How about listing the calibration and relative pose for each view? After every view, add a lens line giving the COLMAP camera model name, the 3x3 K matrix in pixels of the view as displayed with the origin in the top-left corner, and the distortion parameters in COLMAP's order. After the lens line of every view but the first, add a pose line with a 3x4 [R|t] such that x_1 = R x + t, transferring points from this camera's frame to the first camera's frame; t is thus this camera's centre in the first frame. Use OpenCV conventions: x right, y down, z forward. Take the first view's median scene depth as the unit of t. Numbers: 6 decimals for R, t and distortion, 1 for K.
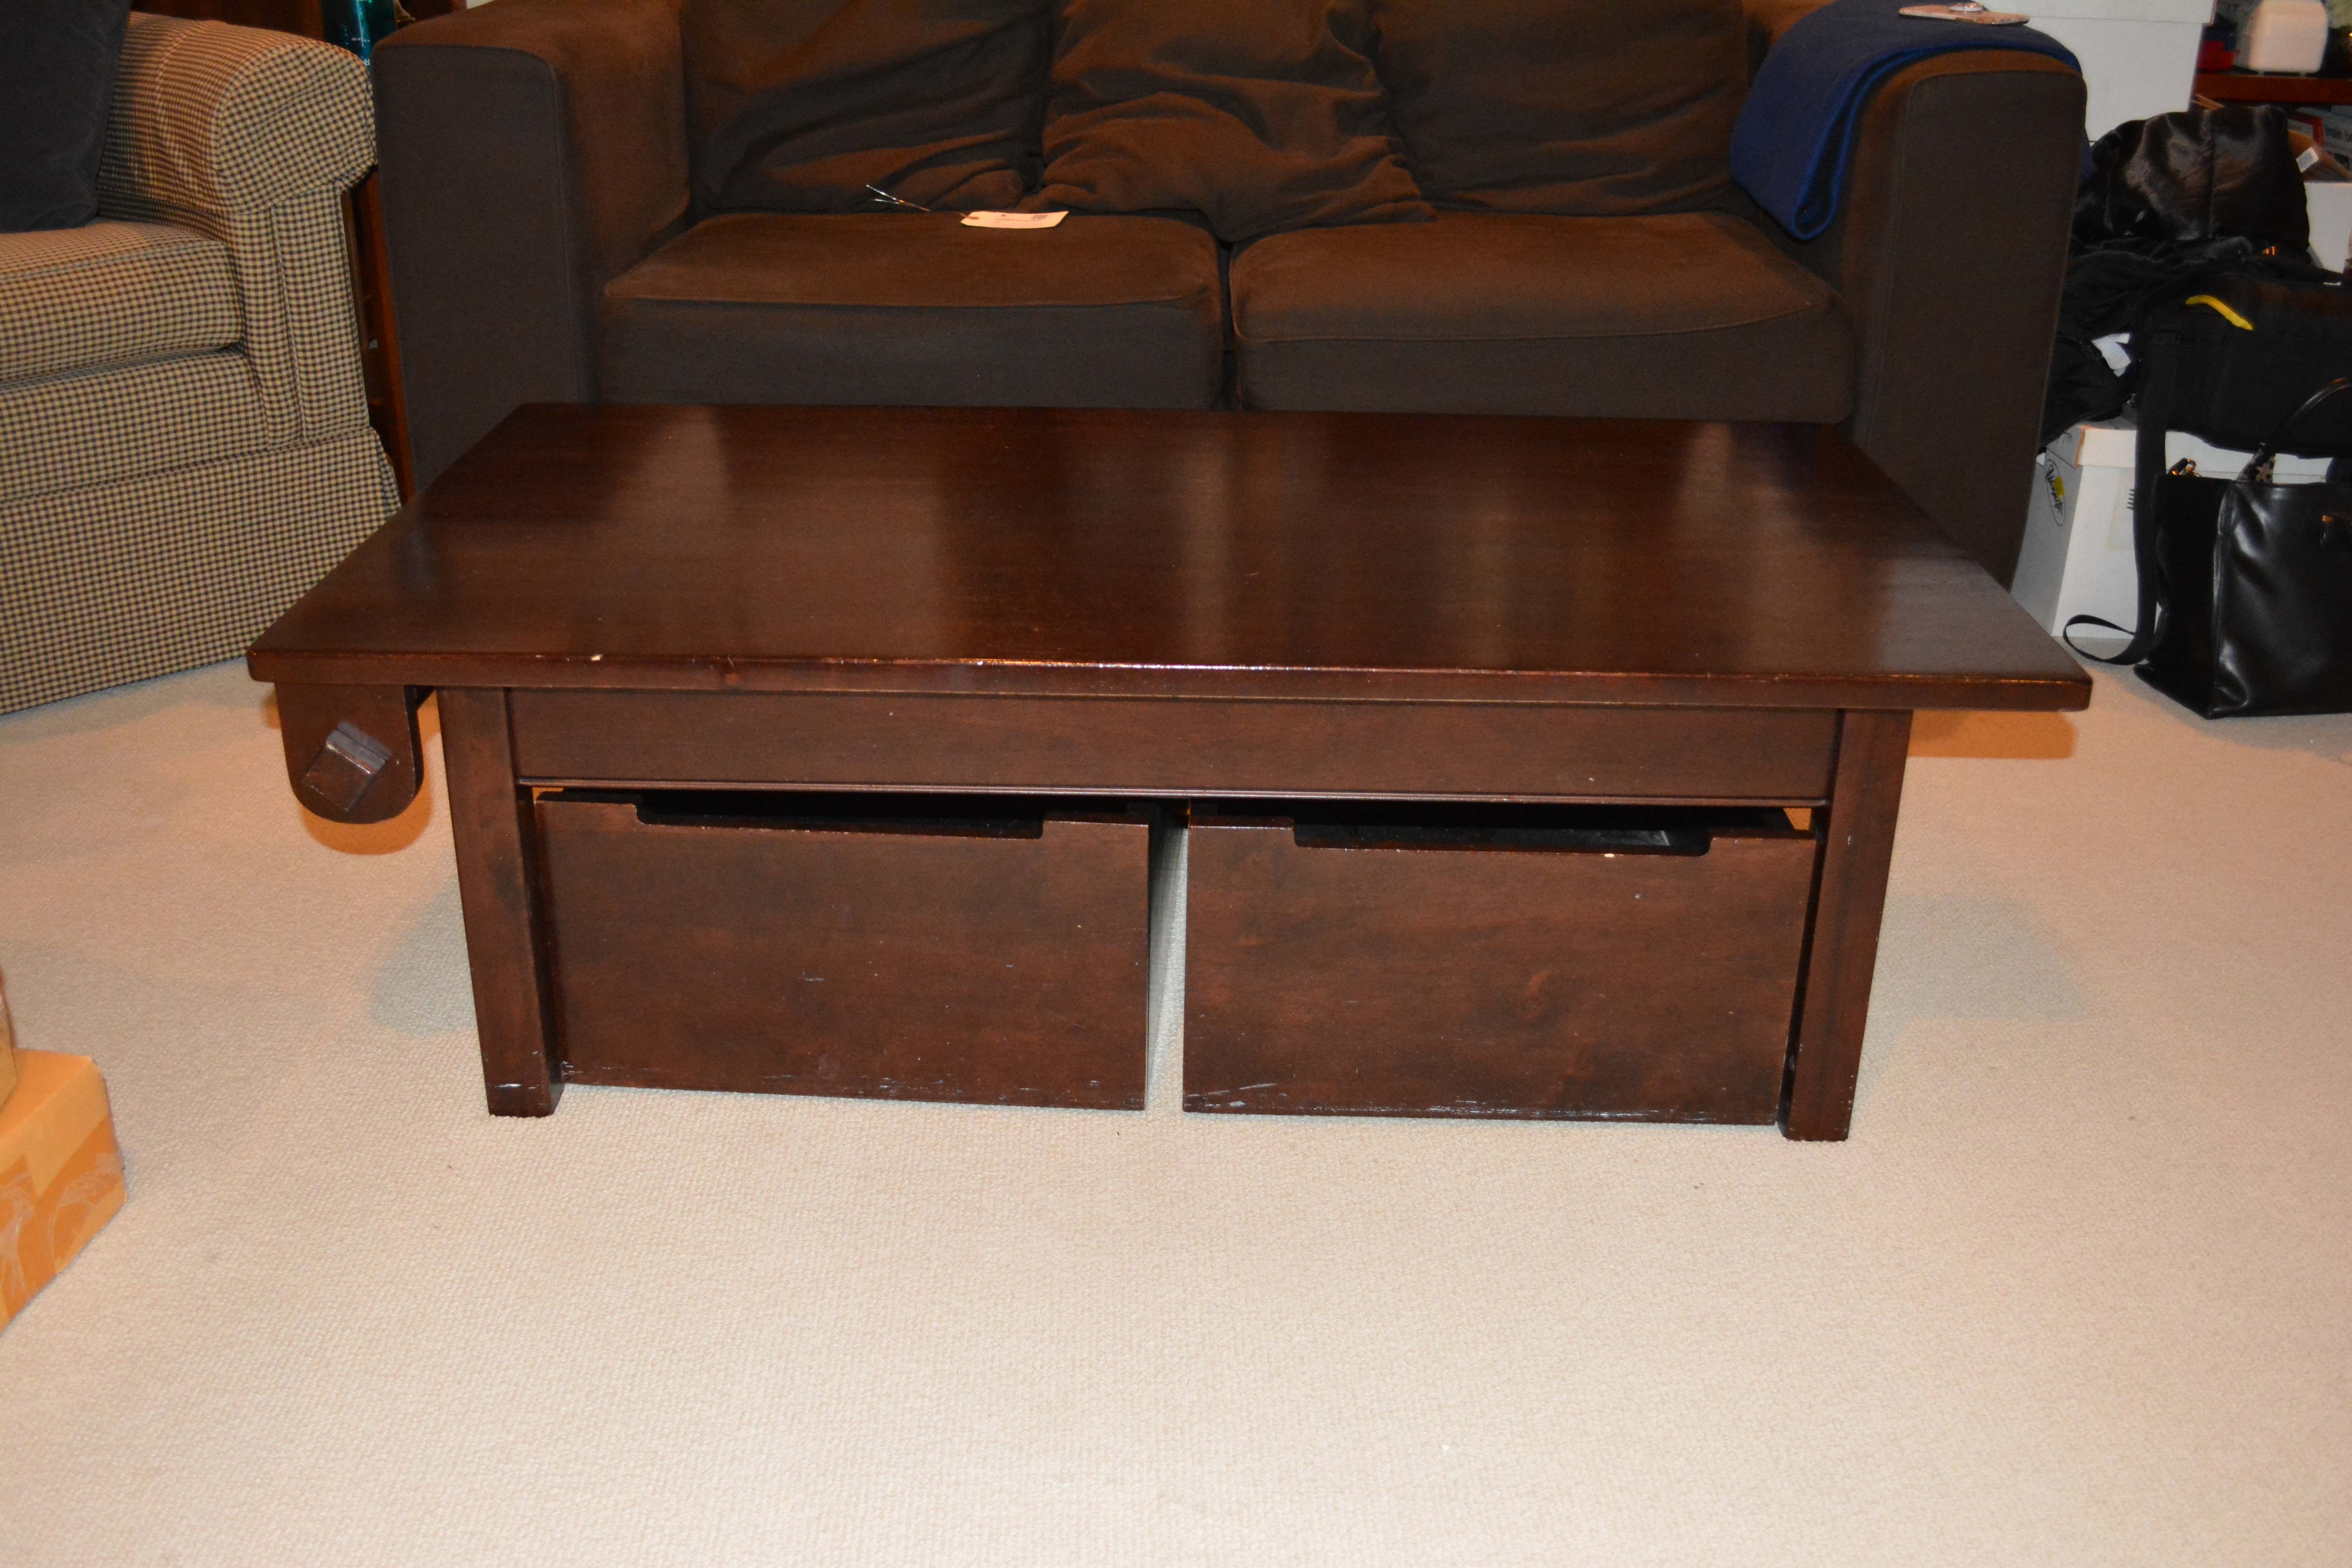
lens RADIAL K [[2299.1, 0, 1173.7], [0, 2299.1, 786.4], [0, 0, 1]] dist [-0.056866, 0.000000]
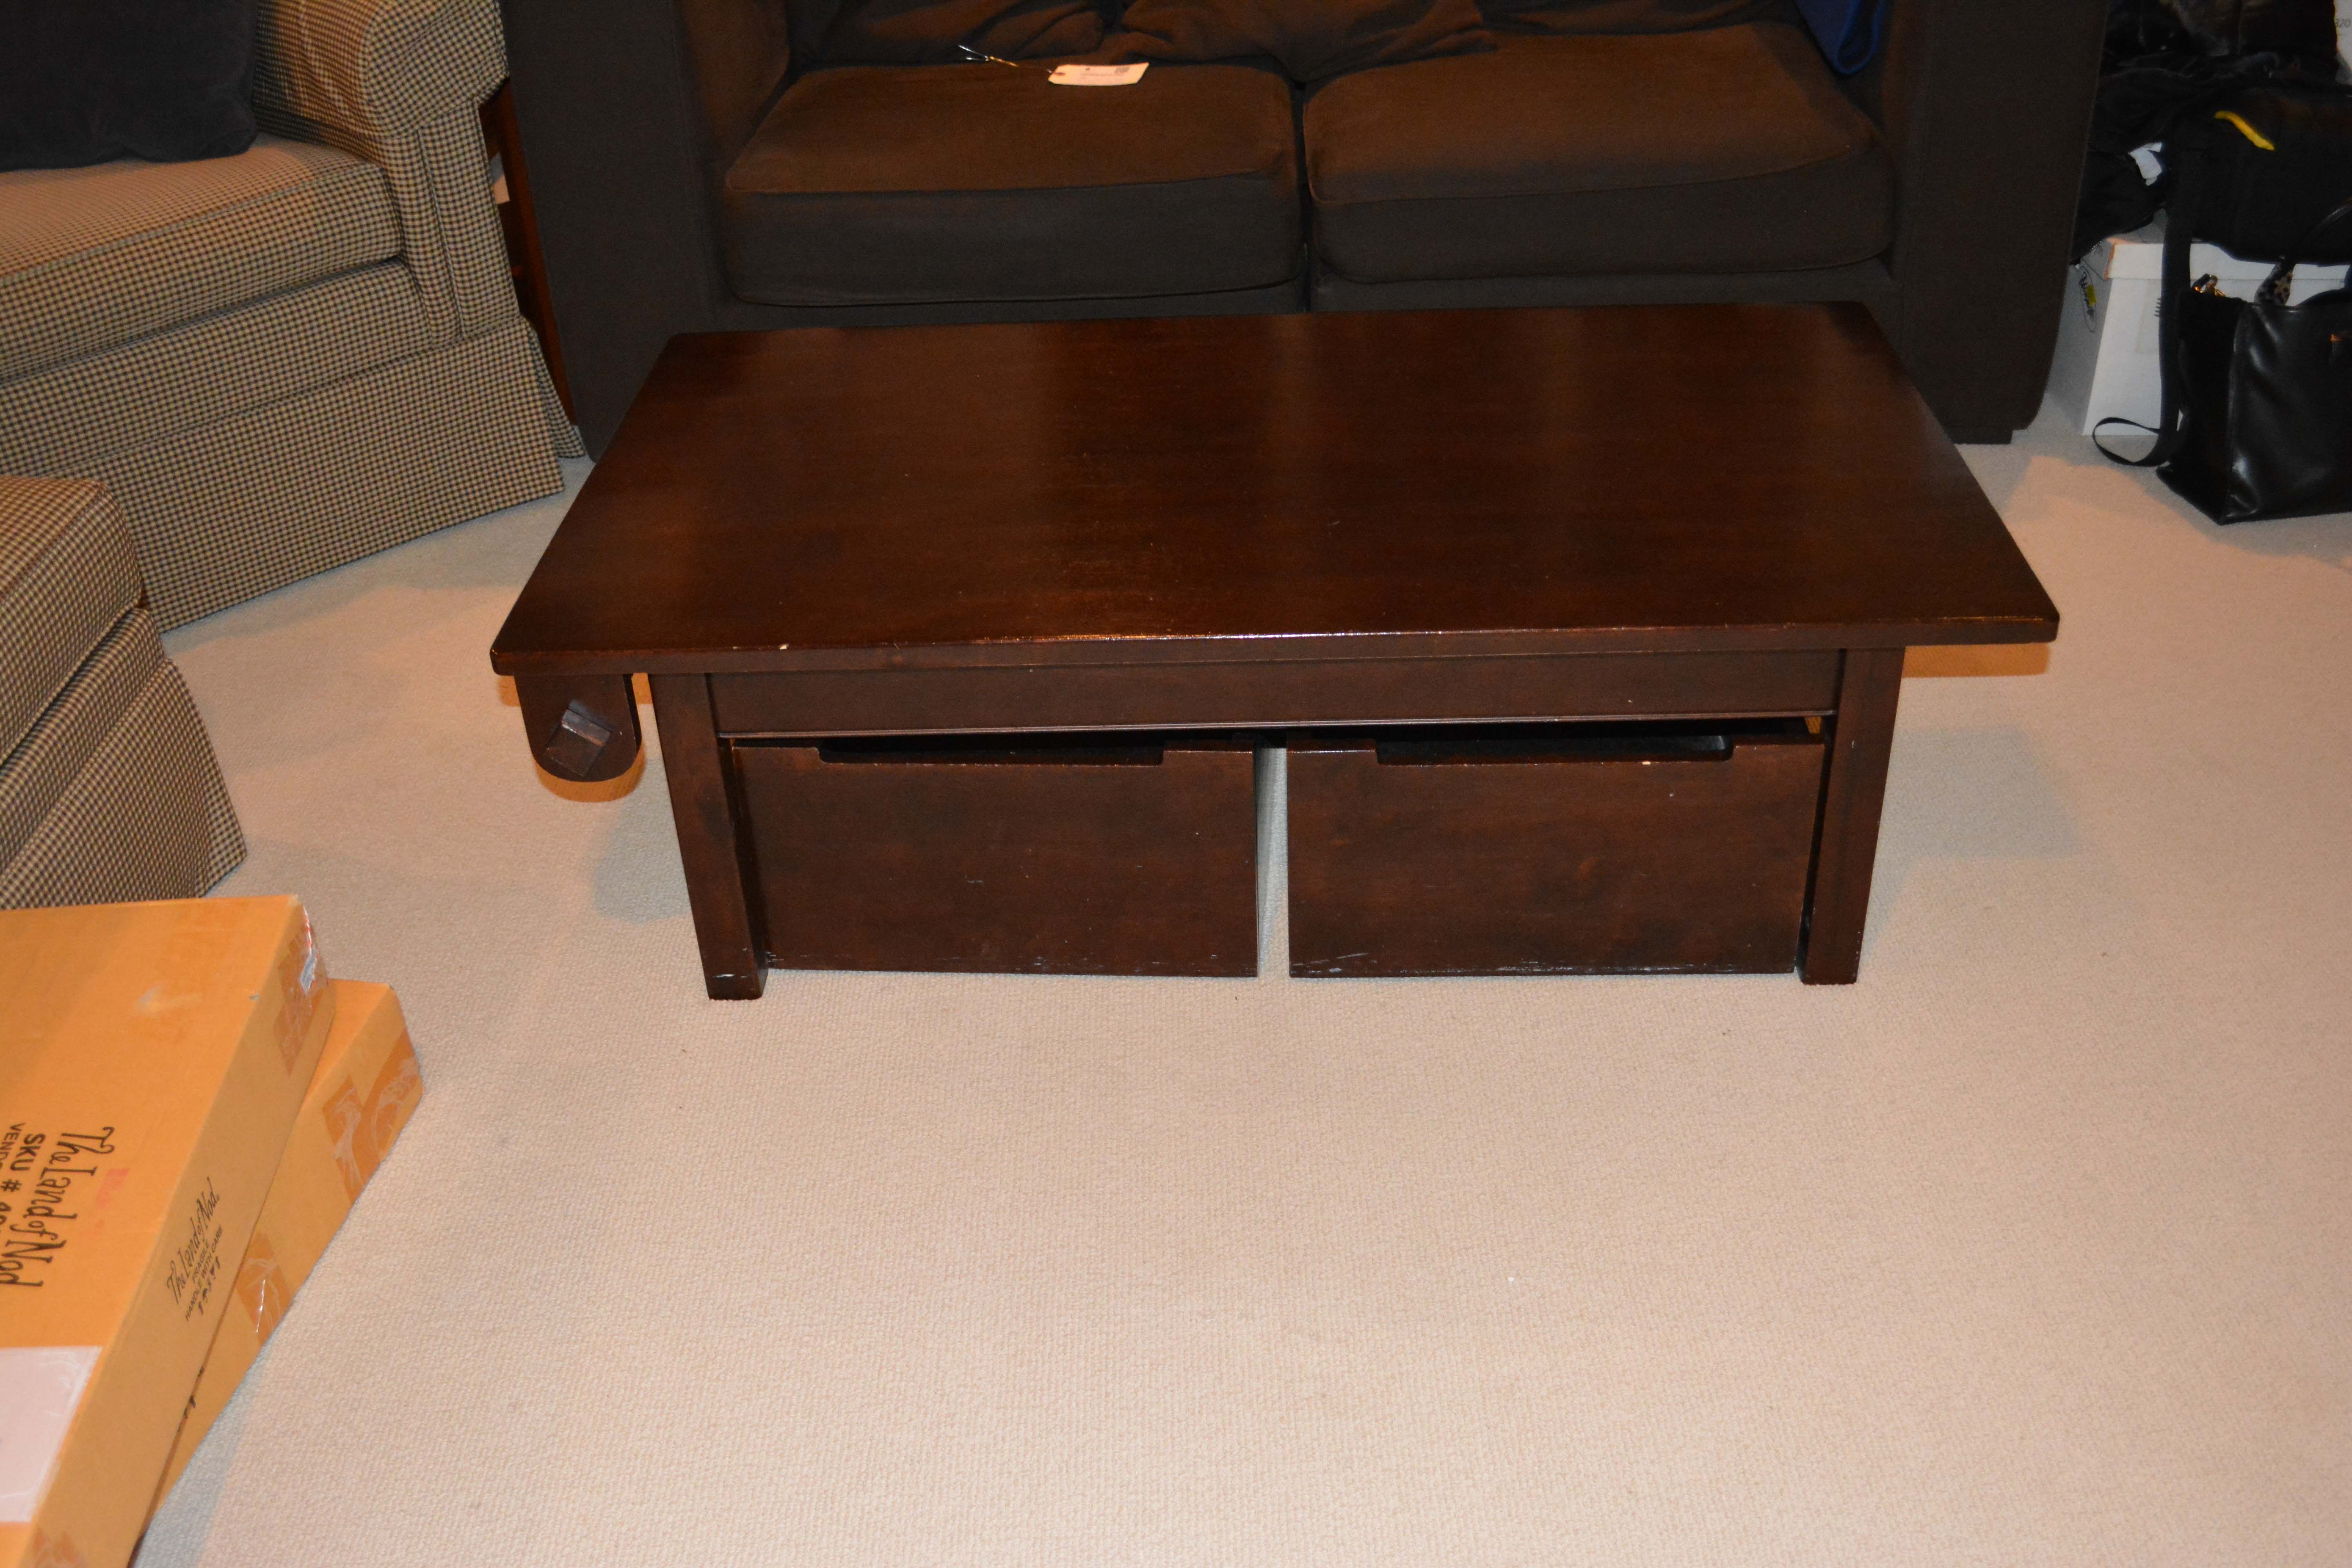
lens RADIAL K [[2299.1, 0, 1177.4], [0, 2299.1, 782.2], [0, 0, 1]] dist [-0.056866, 0.000000]
pose [[0.998452, -0.035789, -0.042575, 0.000215], [0.041992, 0.987010, 0.155077, -0.144548], [0.036472, -0.156625, 0.986985, -0.158006]]
